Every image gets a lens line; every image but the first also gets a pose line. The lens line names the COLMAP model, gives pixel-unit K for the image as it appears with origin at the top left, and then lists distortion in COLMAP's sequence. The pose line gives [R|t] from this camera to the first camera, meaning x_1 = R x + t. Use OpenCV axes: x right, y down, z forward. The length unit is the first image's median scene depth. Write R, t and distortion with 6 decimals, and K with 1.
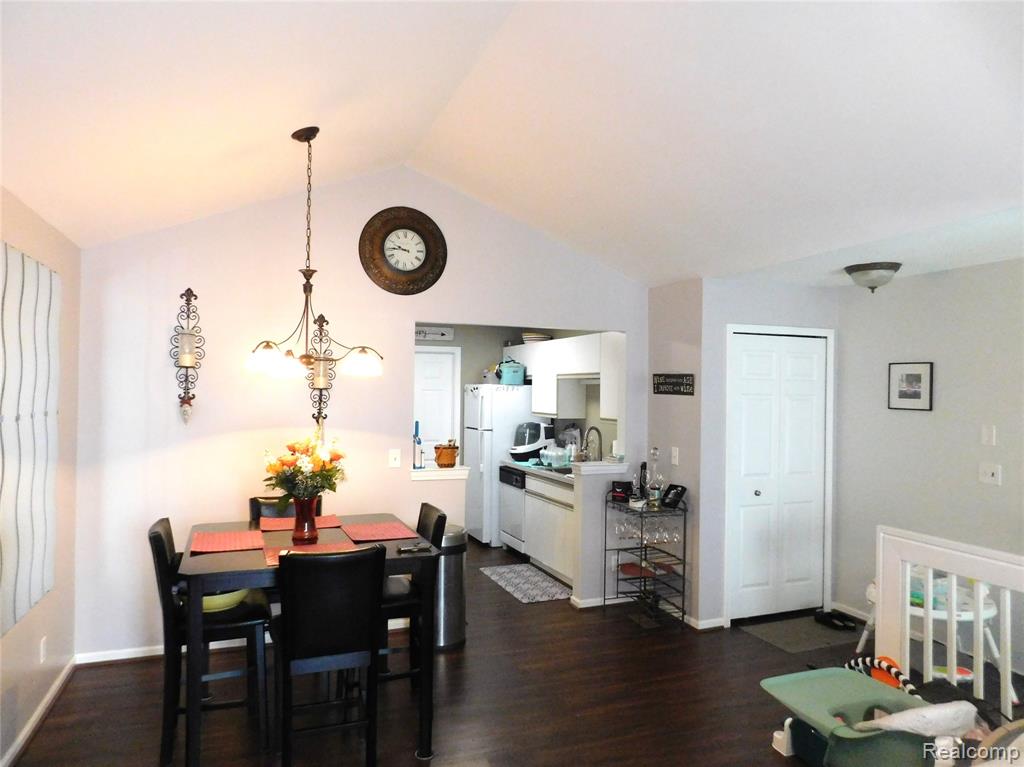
lens RADIAL K [[688.4, 0, 487.3], [0, 688.4, 382.4], [0, 0, 1]] dist [0.003047, 0.000705]
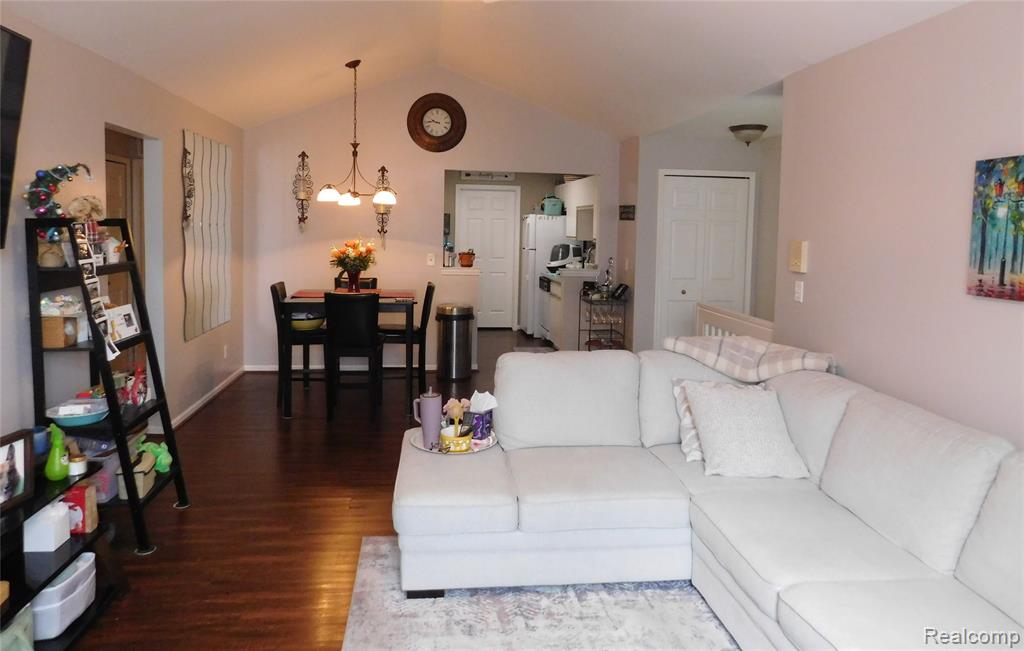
lens RADIAL K [[674.5, 0, 486.8], [0, 674.5, 264.9], [0, 0, 1]] dist [0.004672, 0.001984]
pose [[0.973267, 0.022539, -0.228570, 0.318275], [-0.007246, 0.997691, 0.067527, 0.018499], [0.229564, -0.064066, 0.971183, -0.415404]]
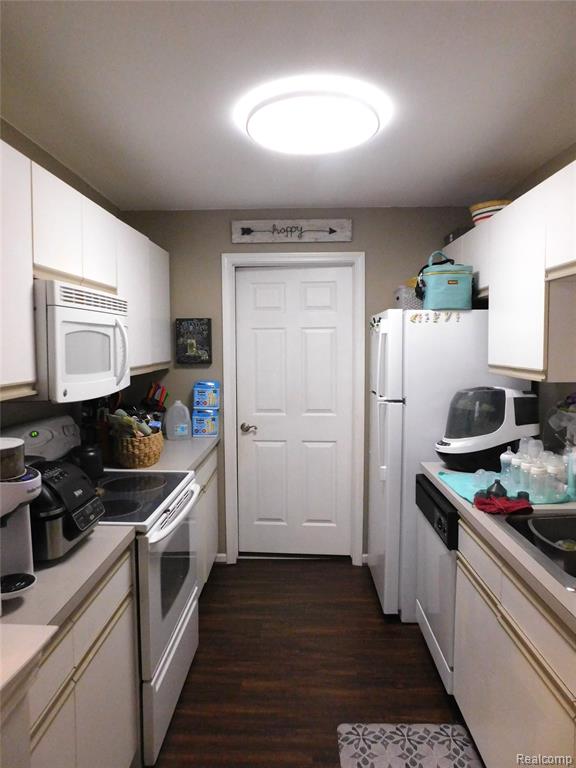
lens RADIAL K [[530.1, 0, 288.0], [0, 530.1, 384.0], [0, 0, 1]] dist [-0.085436, -0.000091]
pose [[0.940086, 0.011965, -0.340728, 0.087550], [0.016479, 0.996621, 0.080462, 0.037042], [0.340540, -0.081256, 0.936712, 0.920221]]
